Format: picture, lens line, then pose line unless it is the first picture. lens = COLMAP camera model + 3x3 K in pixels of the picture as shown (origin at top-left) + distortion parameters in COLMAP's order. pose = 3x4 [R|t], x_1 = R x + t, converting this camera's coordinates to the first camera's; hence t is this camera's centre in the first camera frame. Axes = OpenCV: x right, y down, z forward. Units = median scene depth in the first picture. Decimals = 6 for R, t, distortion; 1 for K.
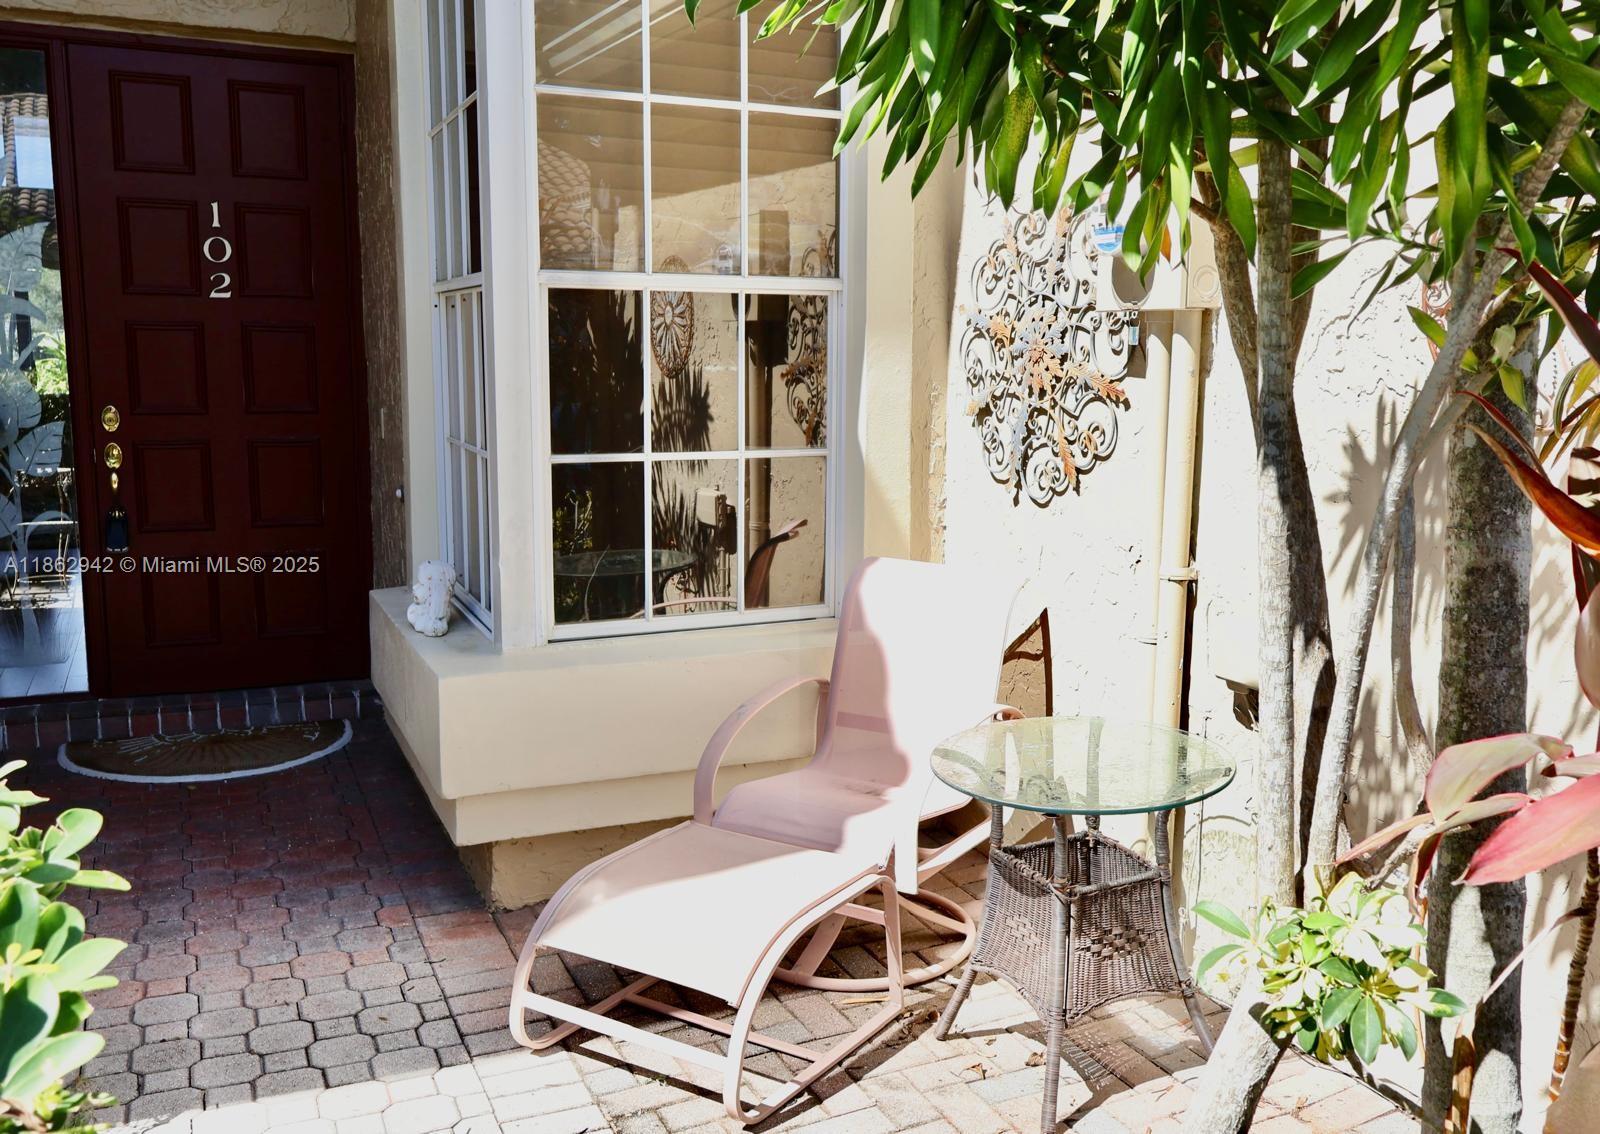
lens RADIAL K [[1338.0, 0, 801.0], [0, 1338.0, 572.2], [0, 0, 1]] dist [-0.001943, 0.001185]
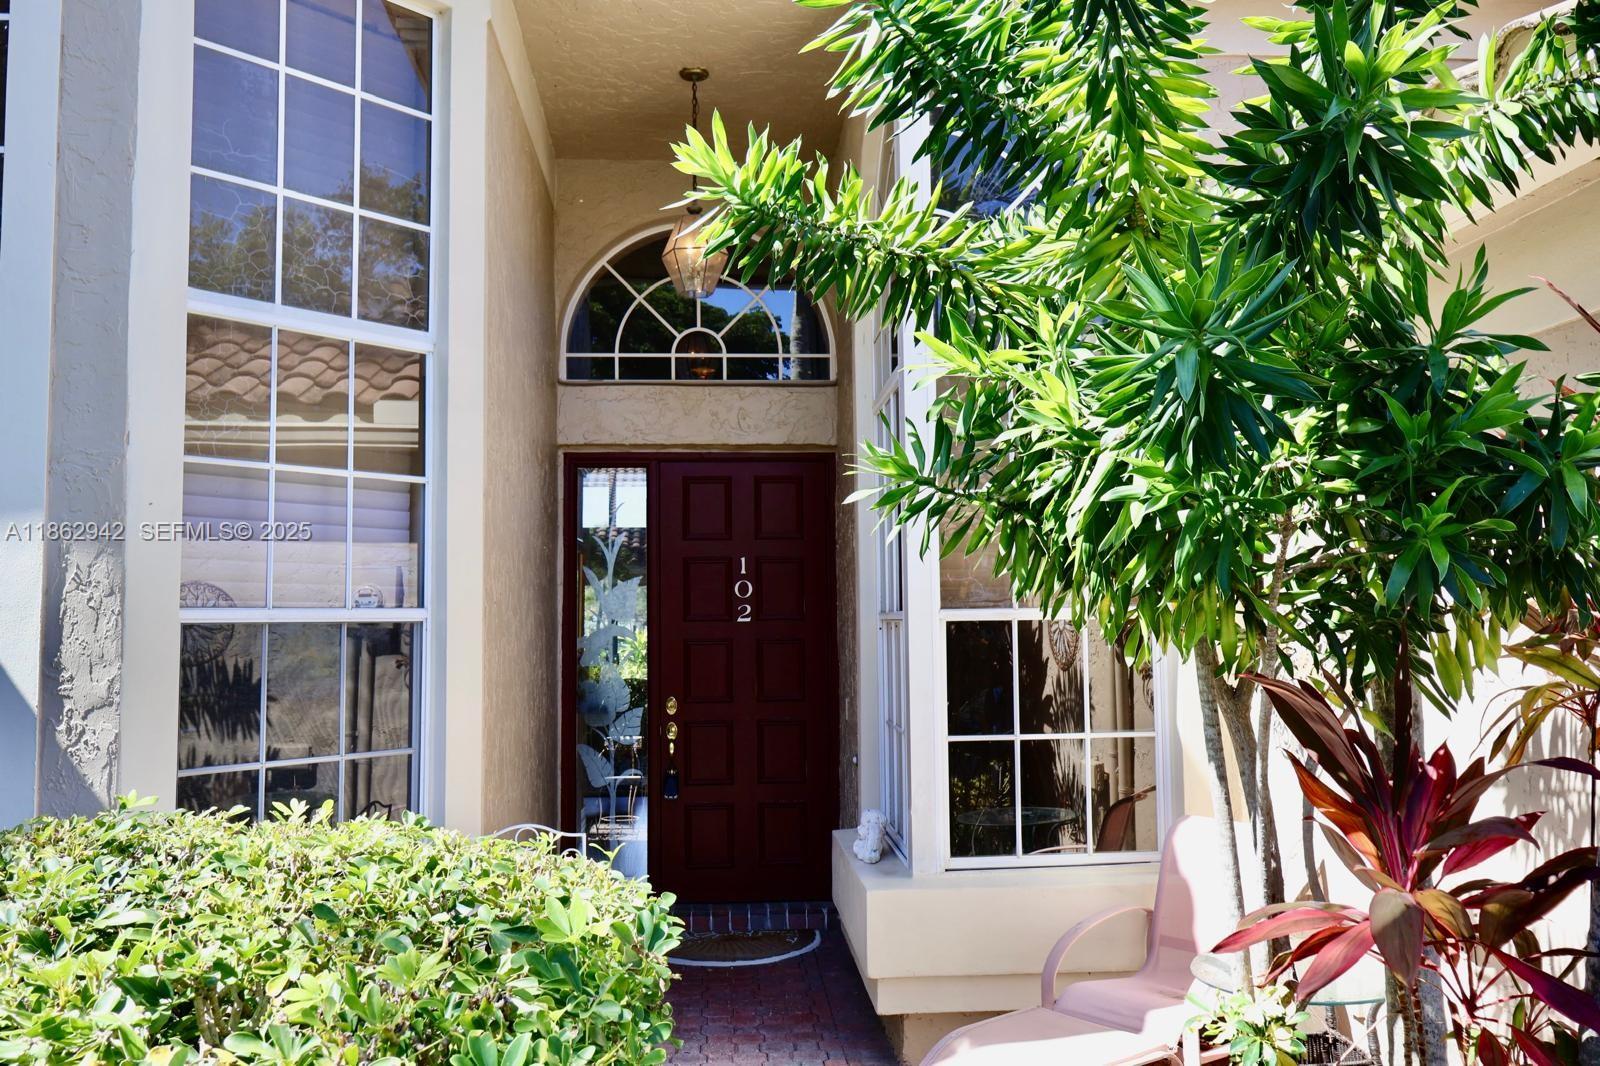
lens RADIAL K [[1334.9, 0, 797.6], [0, 1334.9, 535.1], [0, 0, 1]] dist [-0.001941, 0.005850]
pose [[0.931572, -0.046694, -0.360545, 0.156668], [-0.033790, 0.976305, -0.213746, 0.011493], [0.361982, 0.211303, 0.907921, -0.334810]]
